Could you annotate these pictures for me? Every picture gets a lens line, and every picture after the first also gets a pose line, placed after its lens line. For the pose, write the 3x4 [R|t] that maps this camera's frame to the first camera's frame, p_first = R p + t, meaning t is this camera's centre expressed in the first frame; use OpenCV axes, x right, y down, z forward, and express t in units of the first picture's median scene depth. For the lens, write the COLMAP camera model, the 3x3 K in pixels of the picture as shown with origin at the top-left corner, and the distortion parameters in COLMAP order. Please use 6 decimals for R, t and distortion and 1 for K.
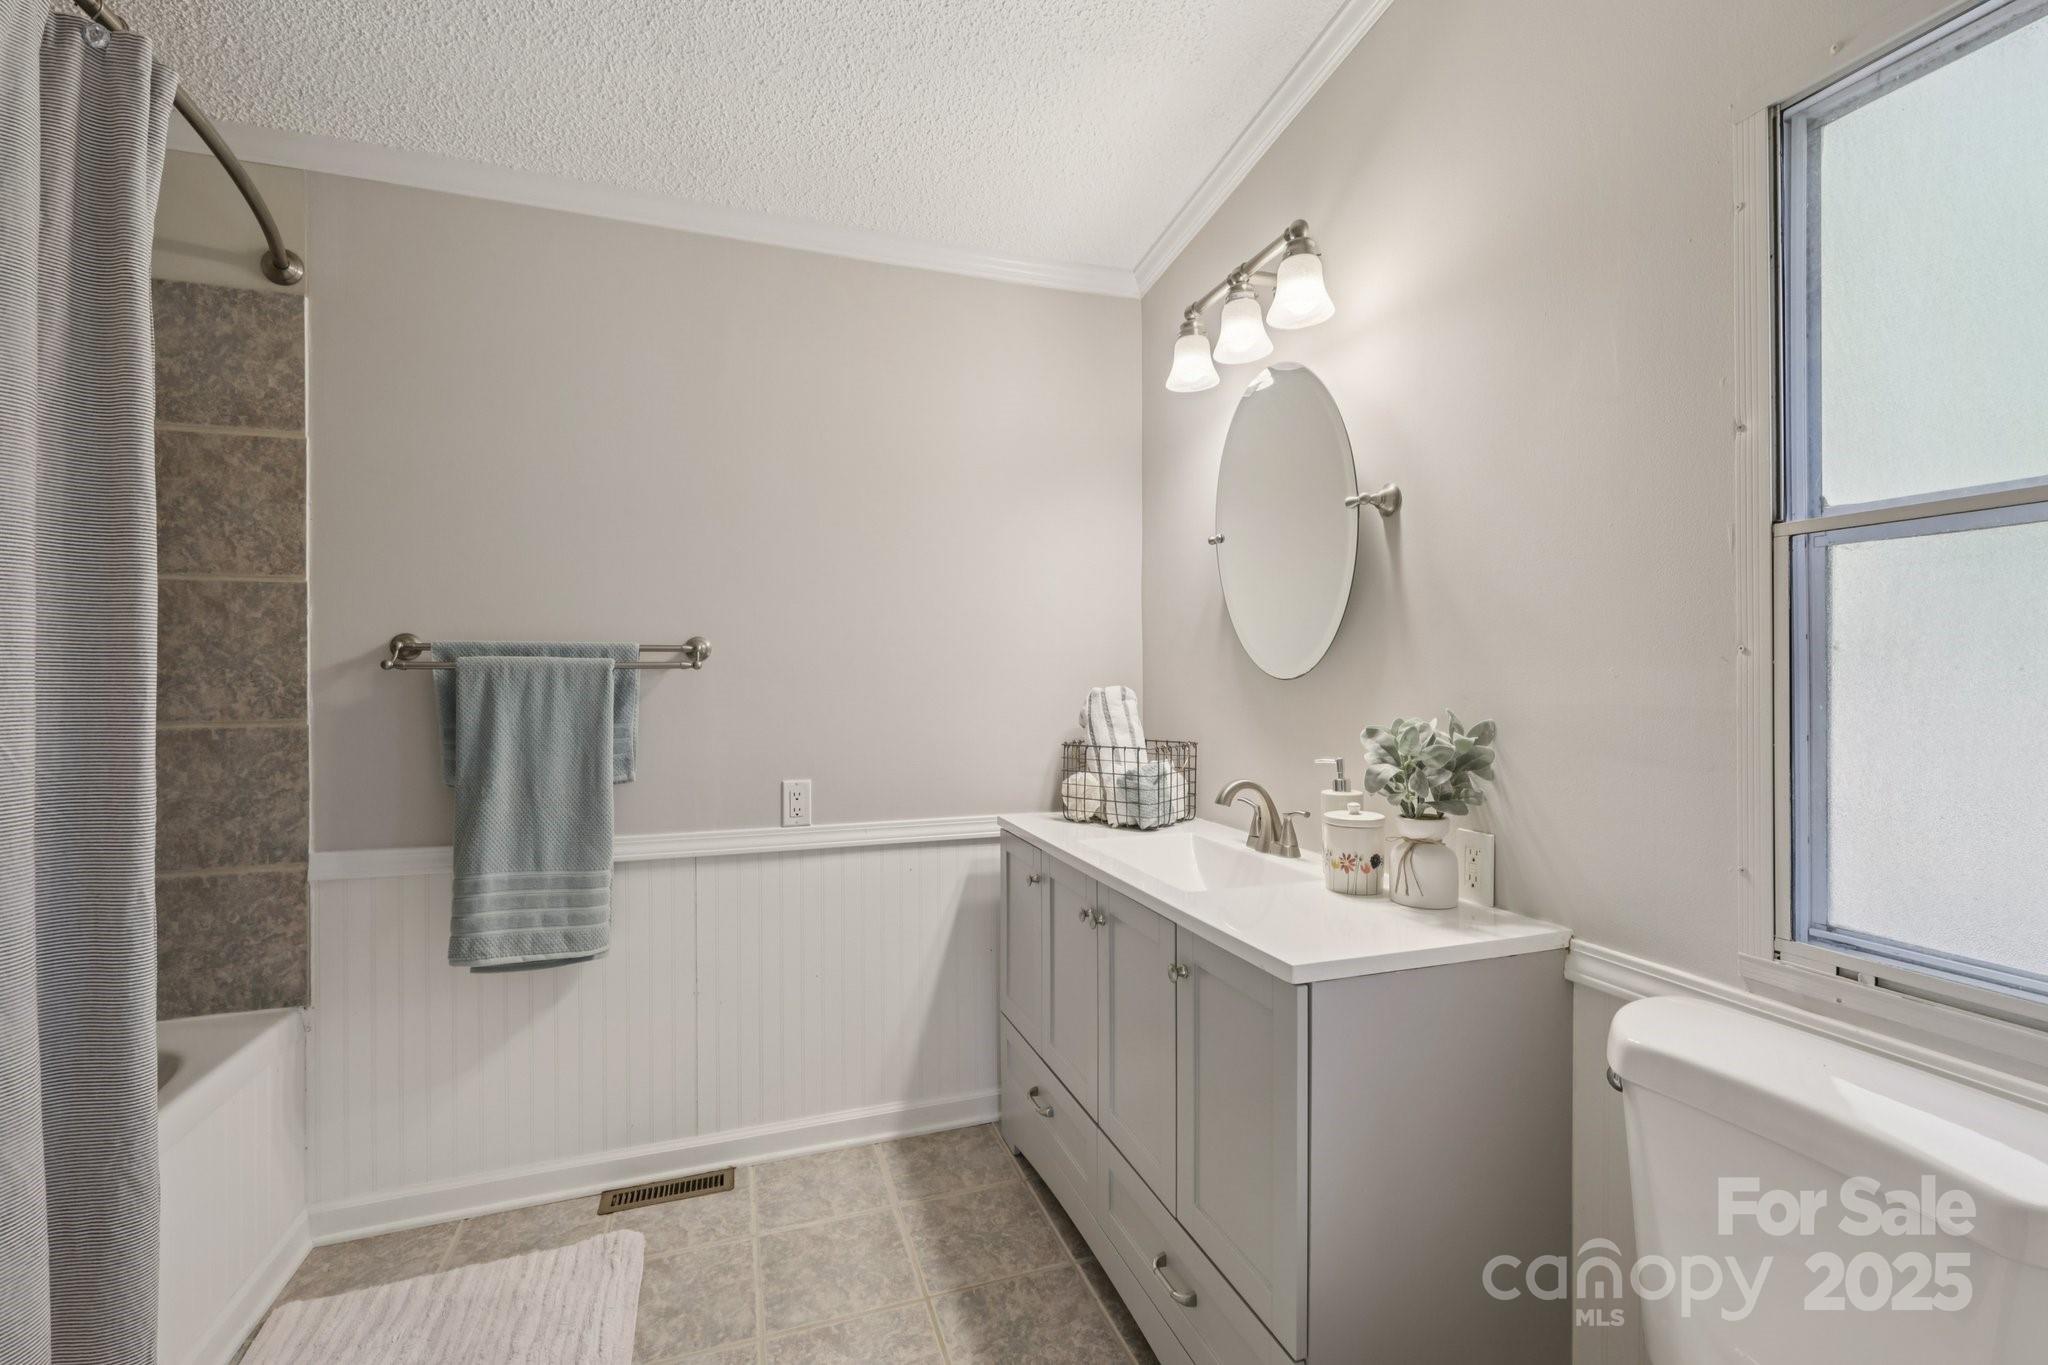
lens RADIAL K [[863.8, 0, 1018.1], [0, 863.8, 670.1], [0, 0, 1]] dist [-0.001486, -0.000165]
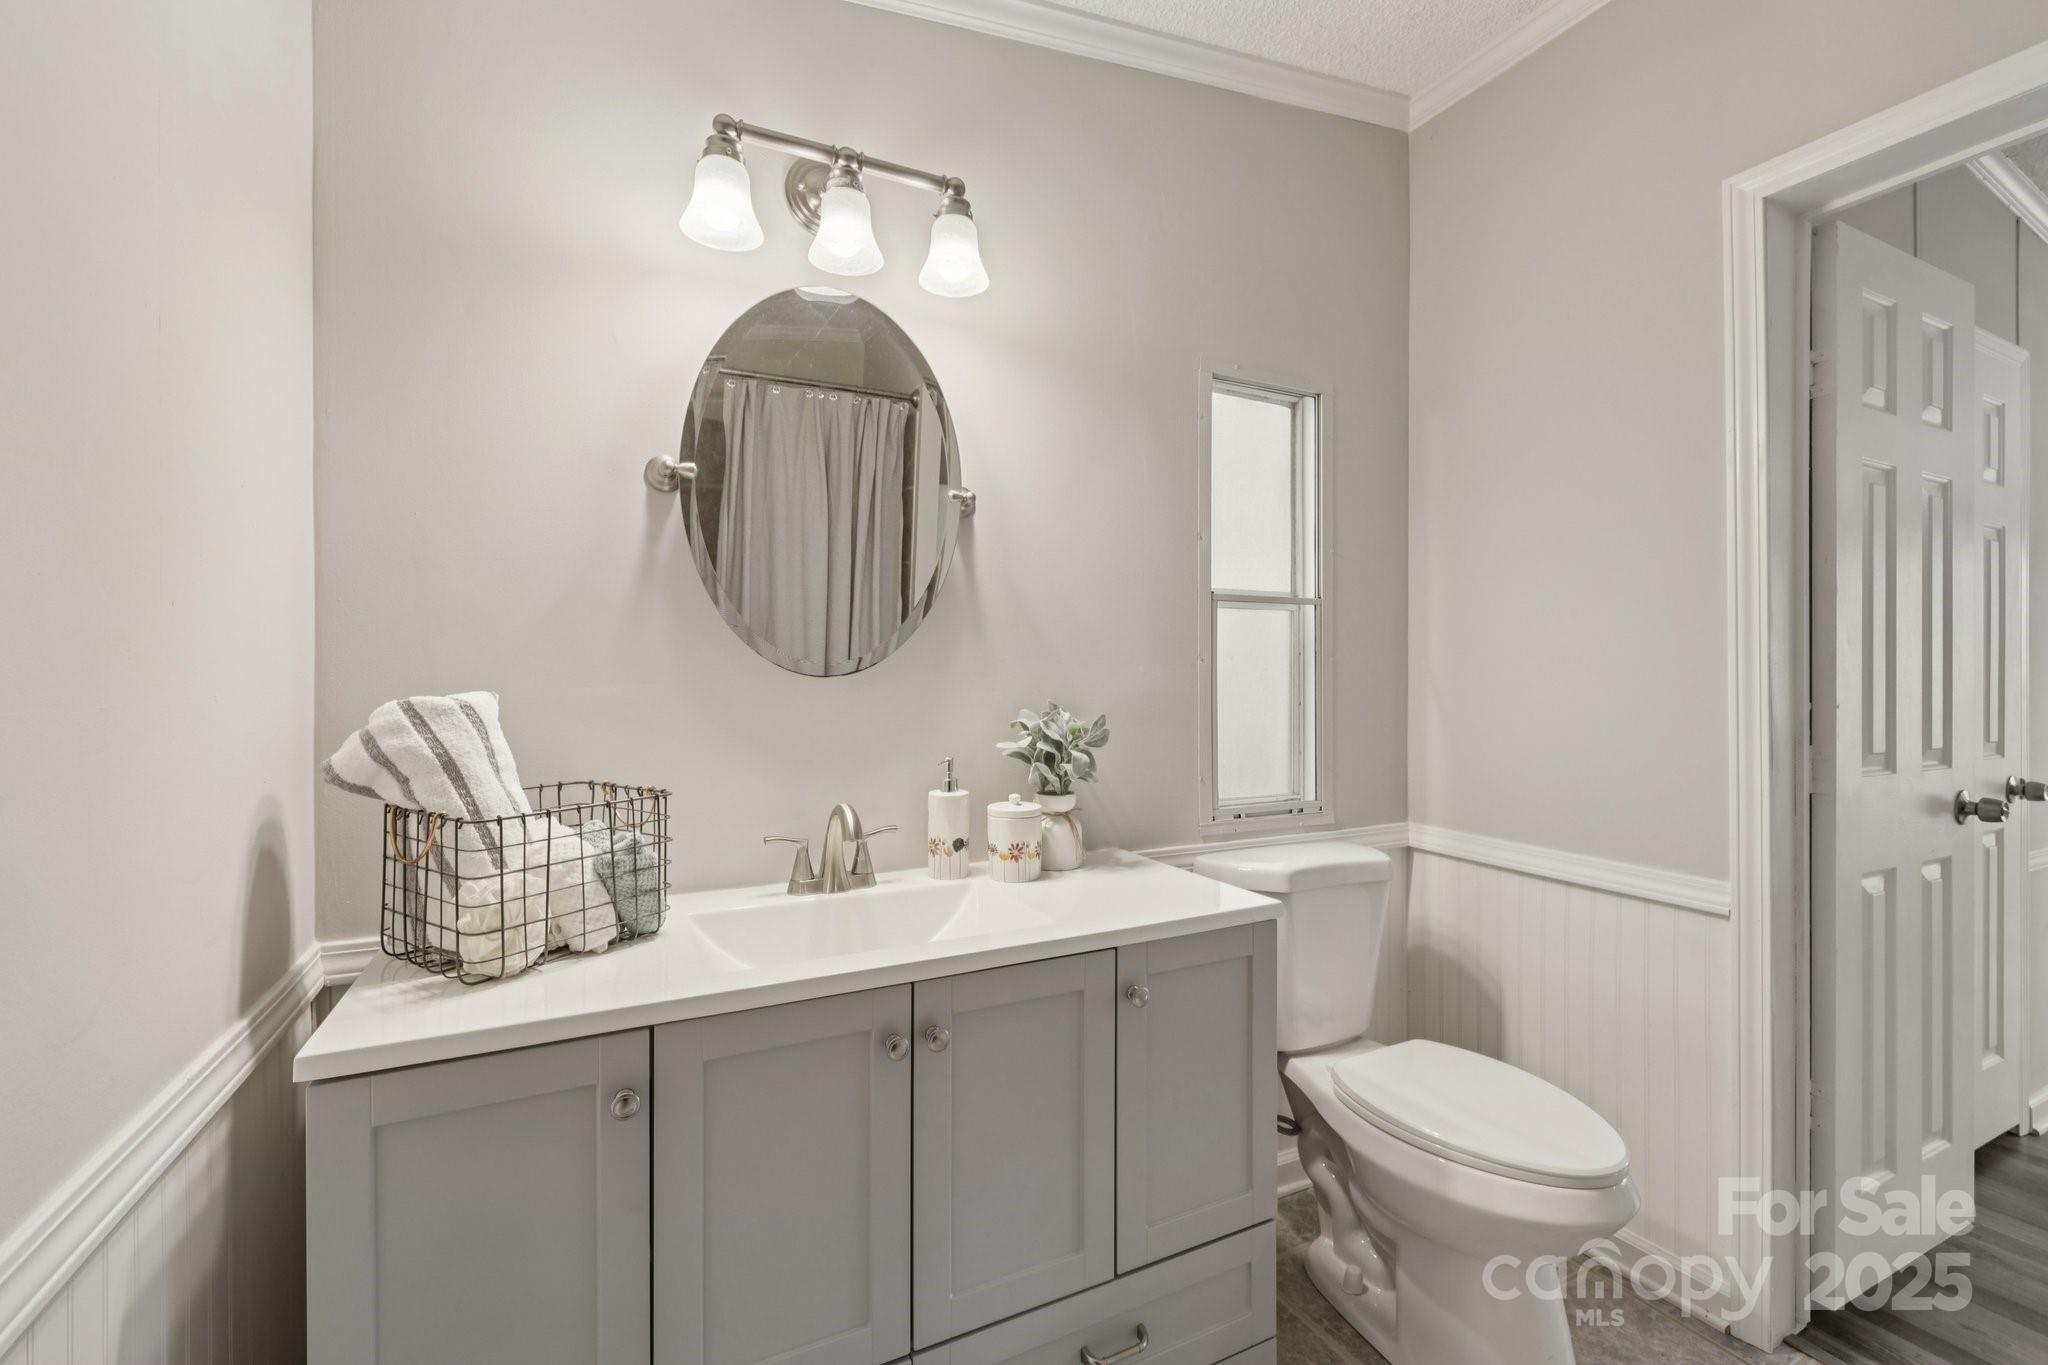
lens RADIAL K [[863.8, 0, 1018.1], [0, 863.8, 670.1], [0, 0, 1]] dist [-0.001486, -0.000165]
pose [[-0.124875, -0.000994, 0.992172, -0.647572], [-0.008392, 0.999965, -0.000055, 0.004193], [-0.992137, -0.008334, -0.124879, 1.128538]]
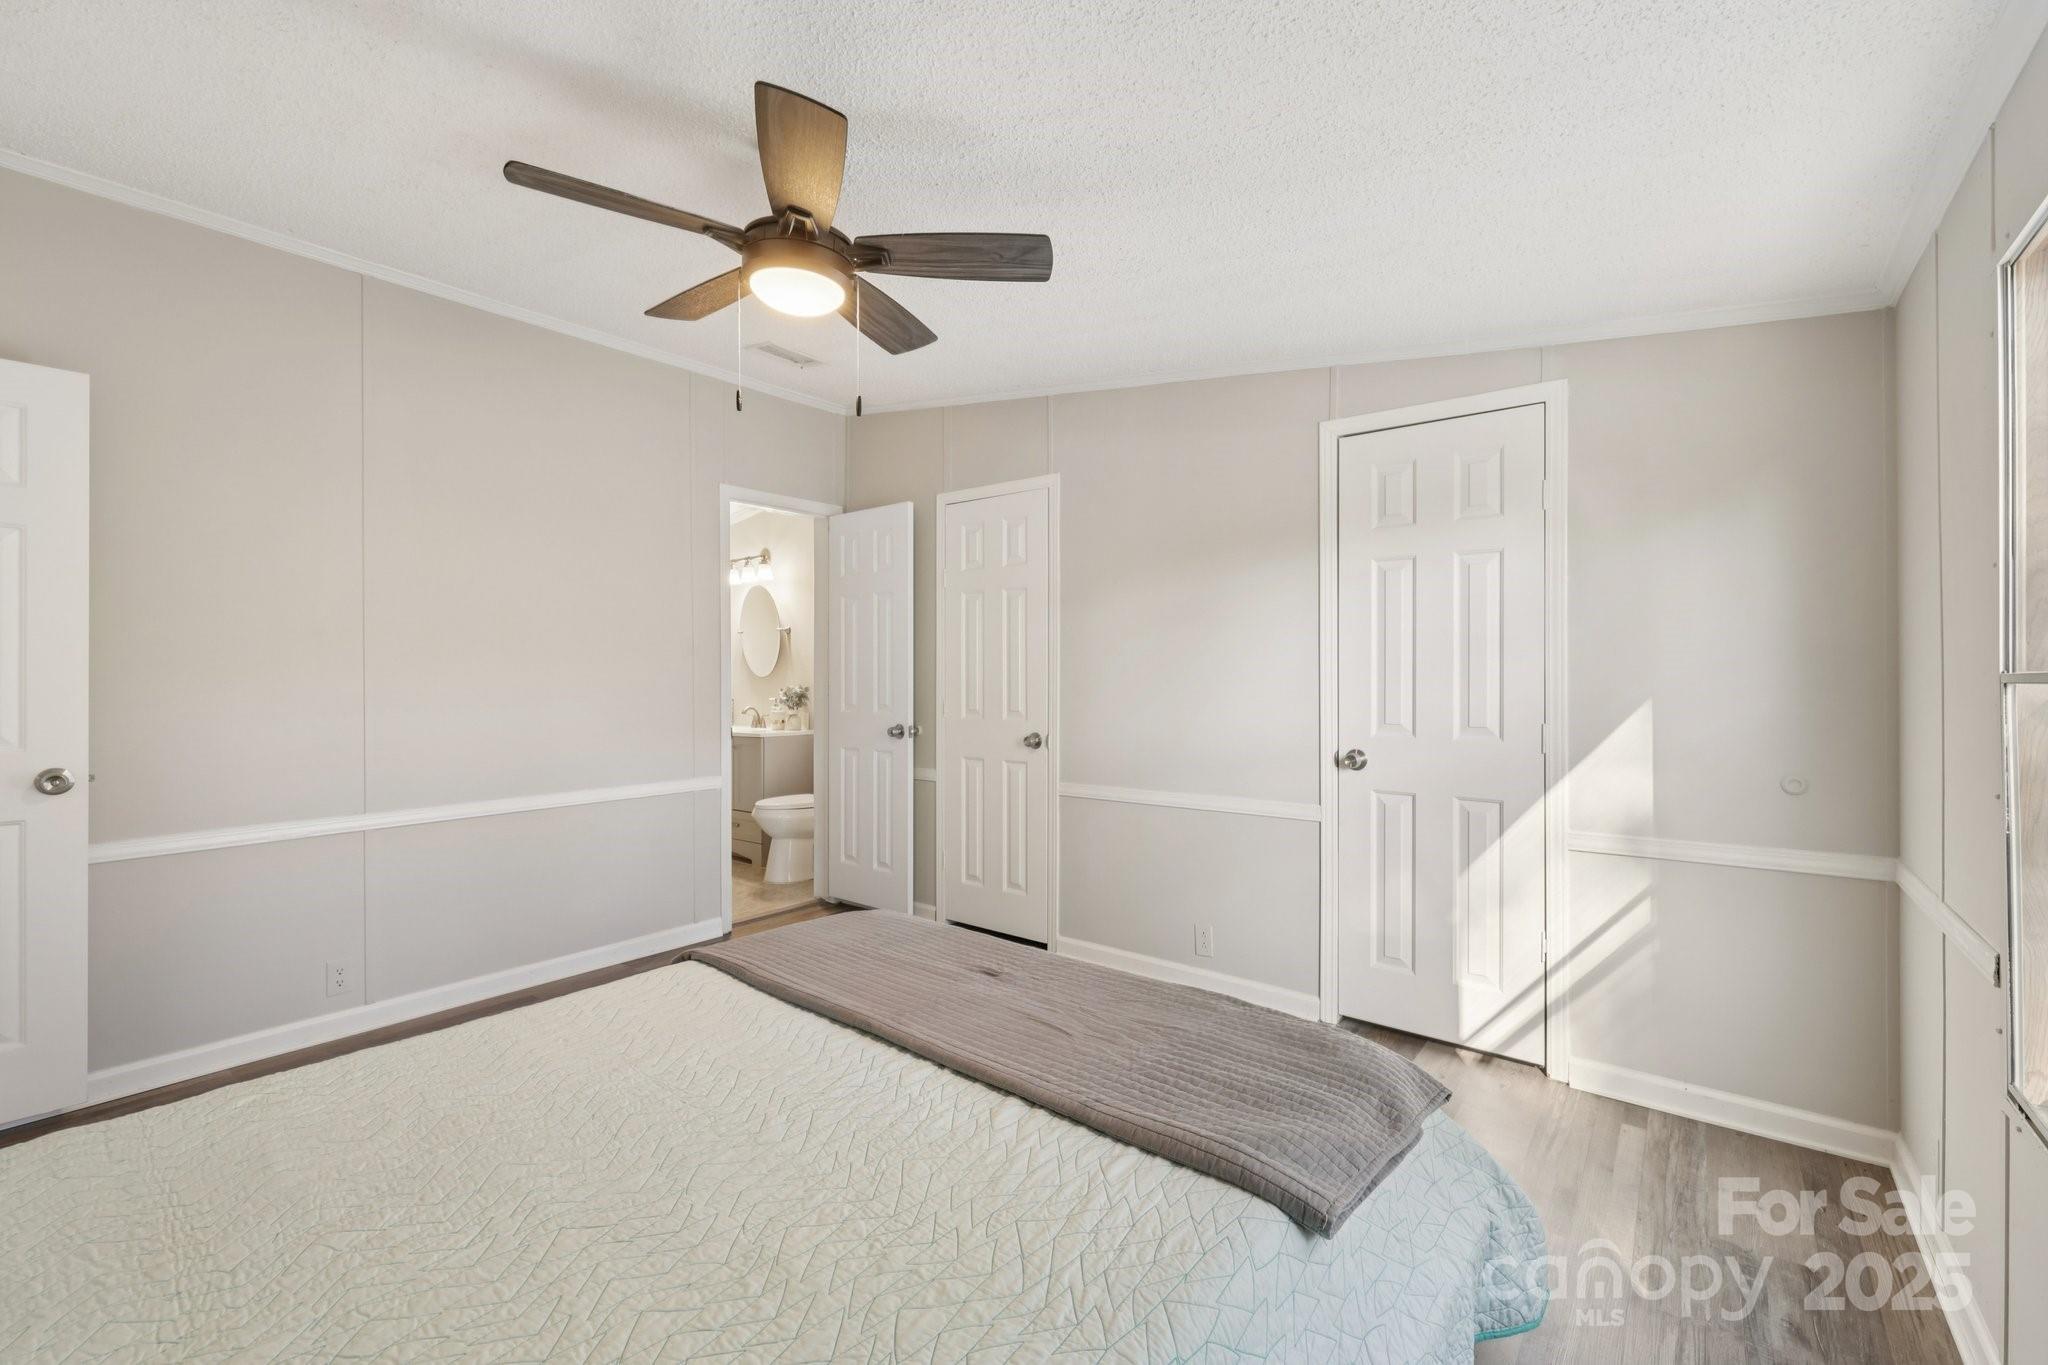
lens RADIAL K [[863.8, 0, 1018.1], [0, 863.8, 670.1], [0, 0, 1]] dist [-0.001486, -0.000165]
pose [[0.838394, -0.003979, 0.545050, -0.853664], [0.001574, 0.999987, 0.004879, -0.039262], [-0.545062, -0.003232, 0.838389, -2.930799]]
